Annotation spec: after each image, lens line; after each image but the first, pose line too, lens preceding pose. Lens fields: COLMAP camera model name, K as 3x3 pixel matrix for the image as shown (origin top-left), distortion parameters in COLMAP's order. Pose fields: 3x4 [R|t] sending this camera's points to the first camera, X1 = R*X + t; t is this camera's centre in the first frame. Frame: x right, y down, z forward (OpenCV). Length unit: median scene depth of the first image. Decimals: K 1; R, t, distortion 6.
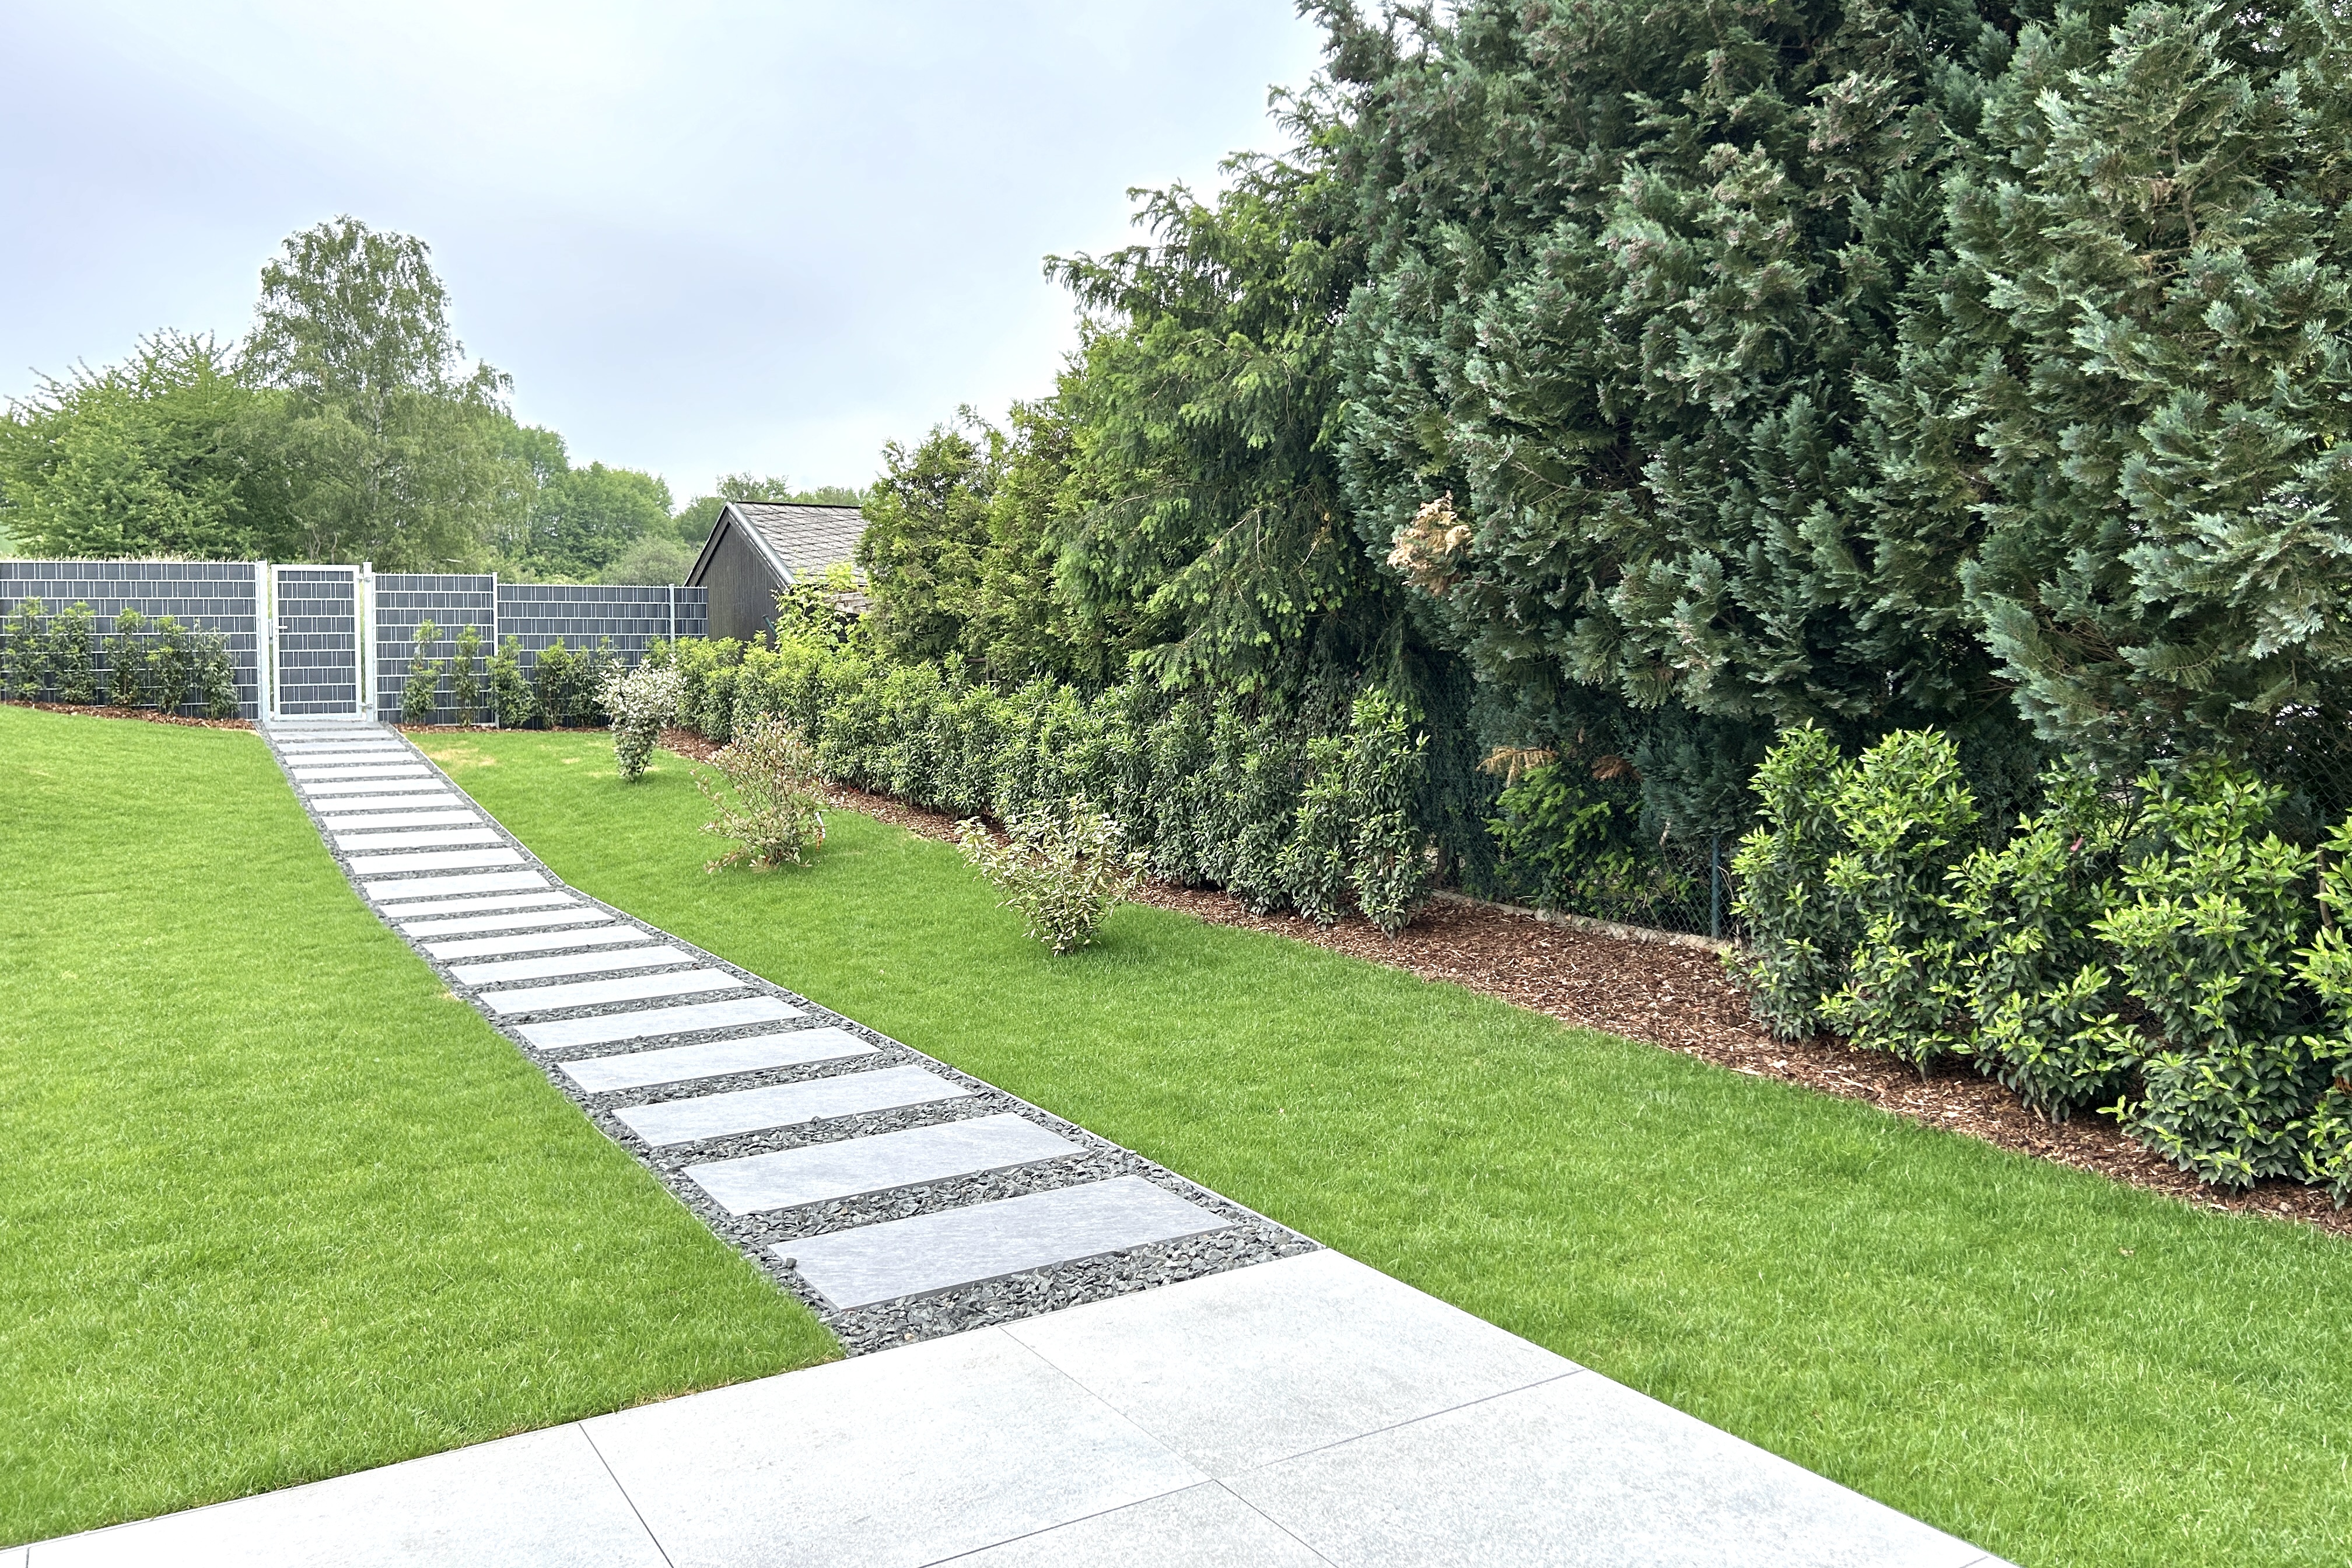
lens RADIAL K [[1768.6, 0, 1222.8], [0, 1768.6, 685.2], [0, 0, 1]] dist [0.005787, 0.000930]
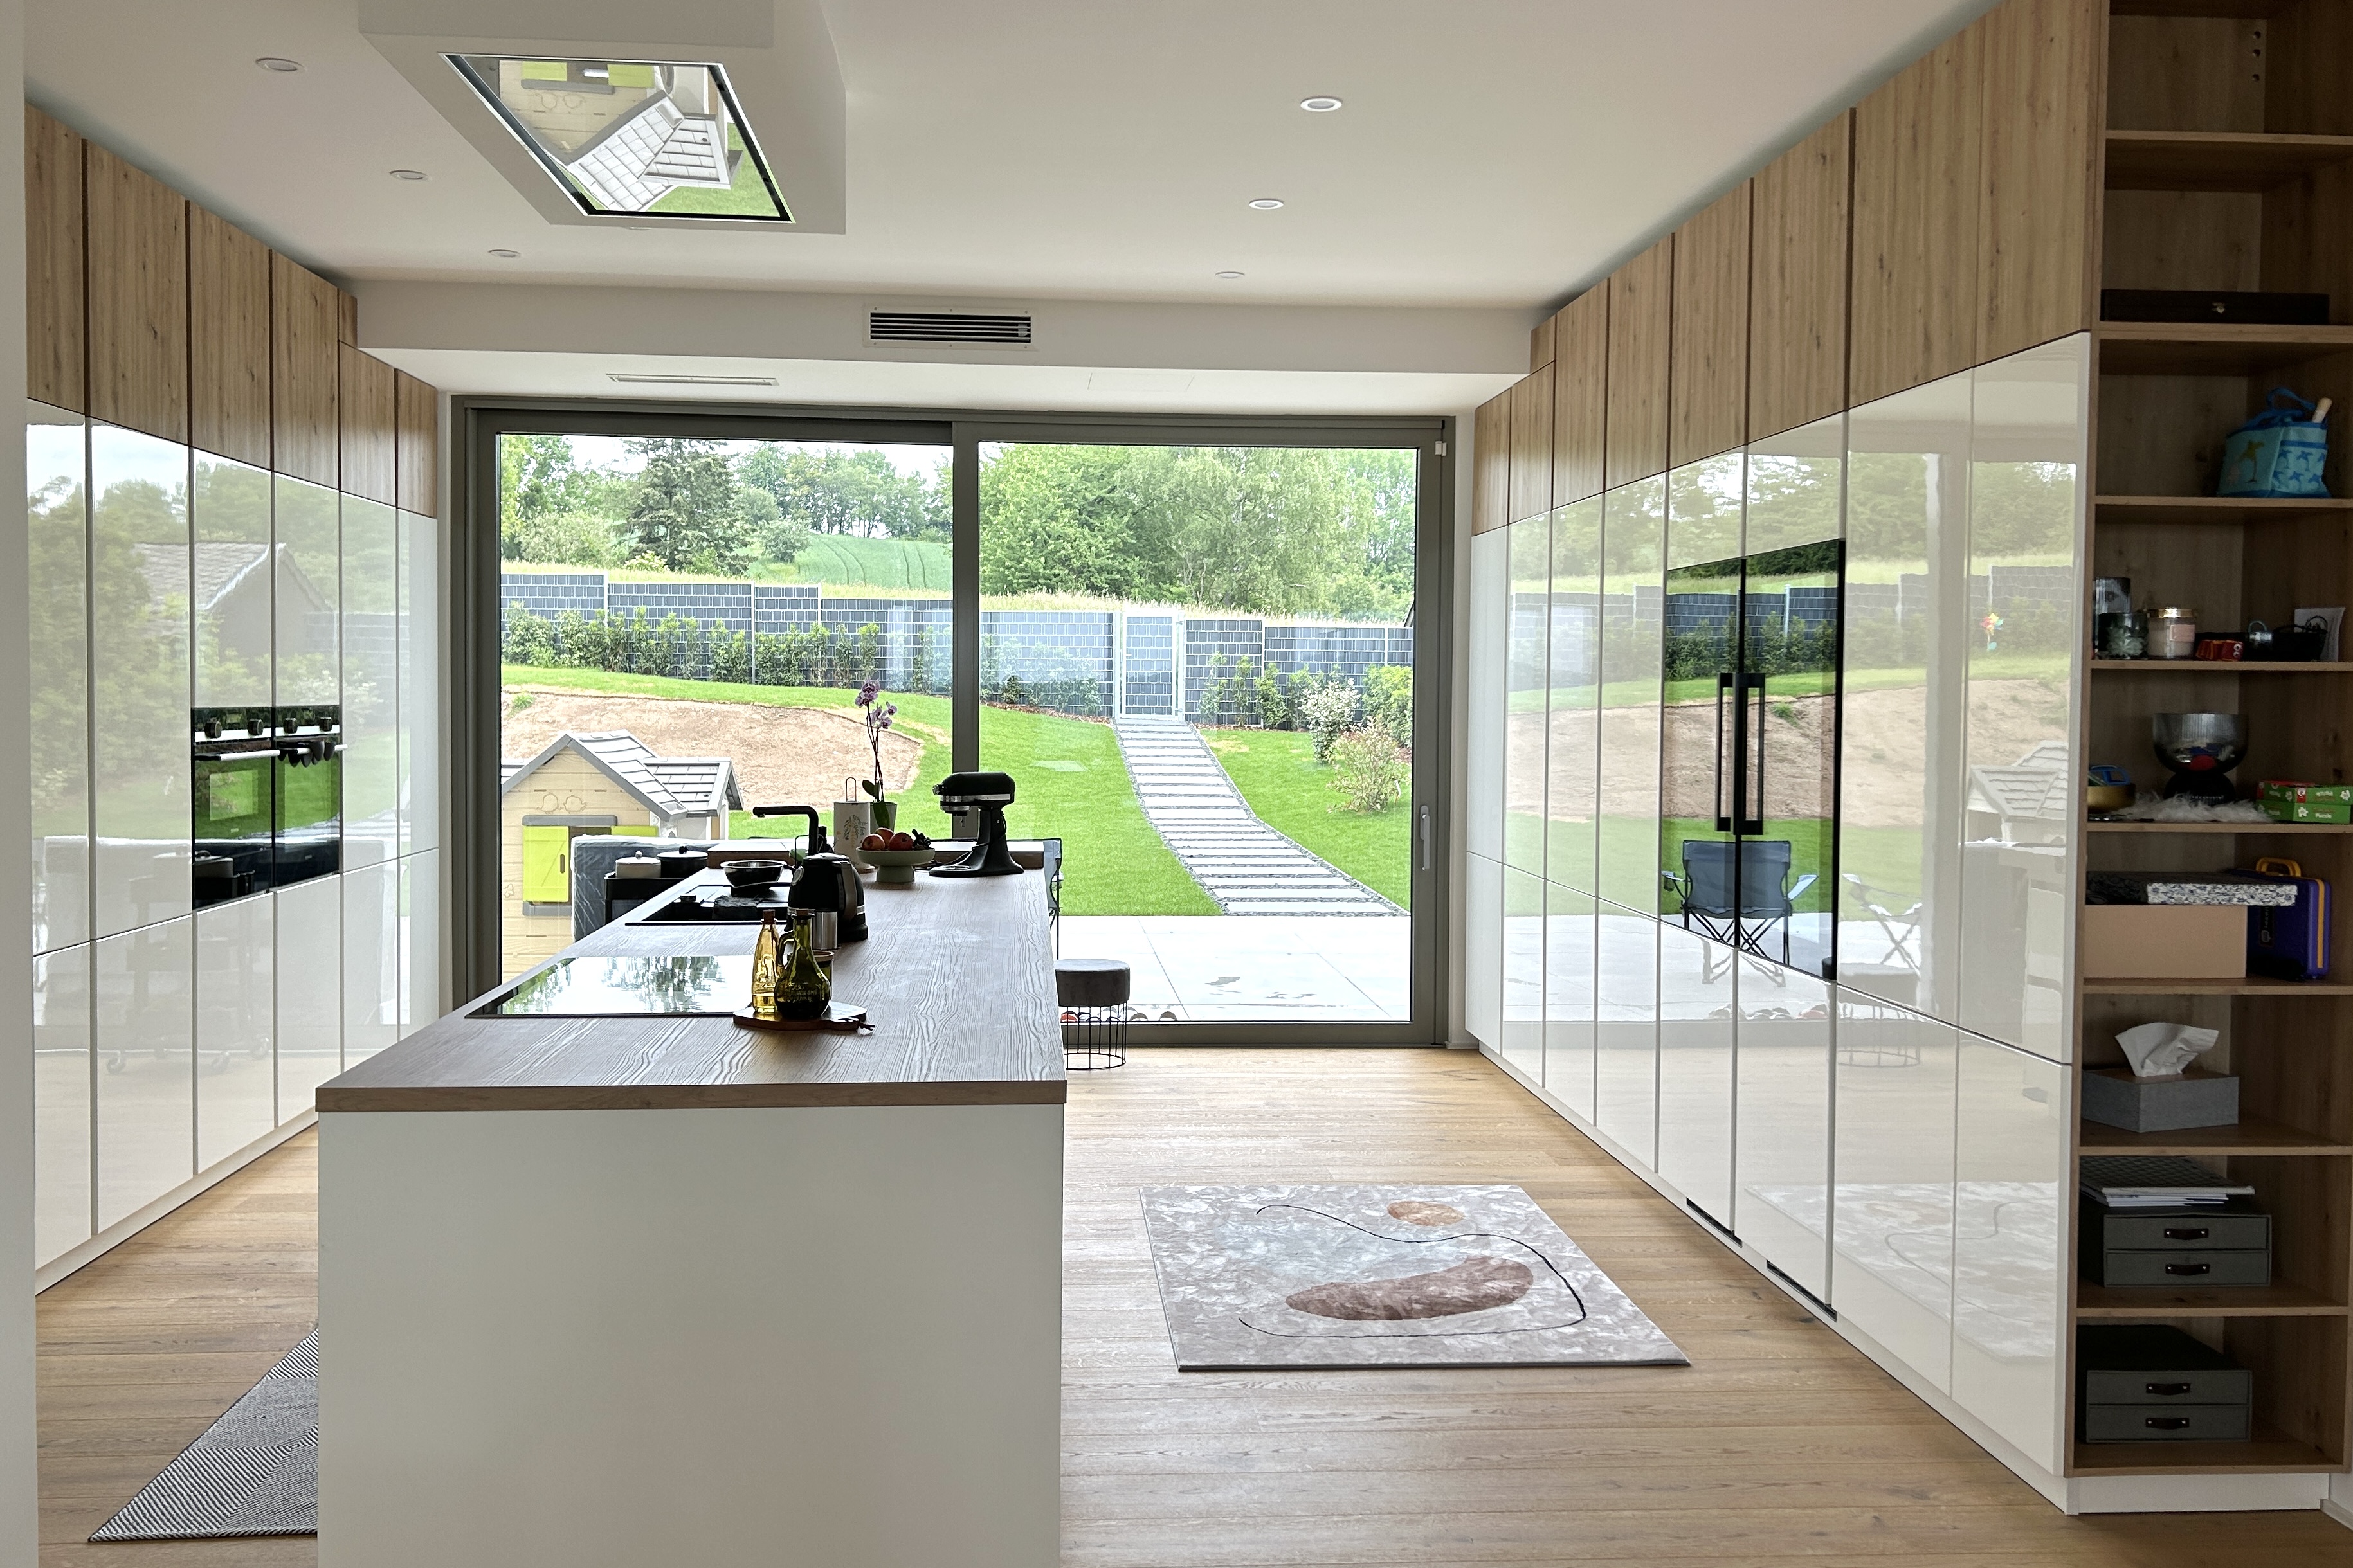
lens RADIAL K [[1769.1, 0, 1172.3], [0, 1769.1, 776.6], [0, 0, 1]] dist [0.005787, 0.000930]
pose [[0.885875, 0.043867, -0.461846, 0.180661], [-0.025637, 0.998627, 0.045676, 0.000018], [0.463216, -0.028623, 0.885783, -0.281712]]
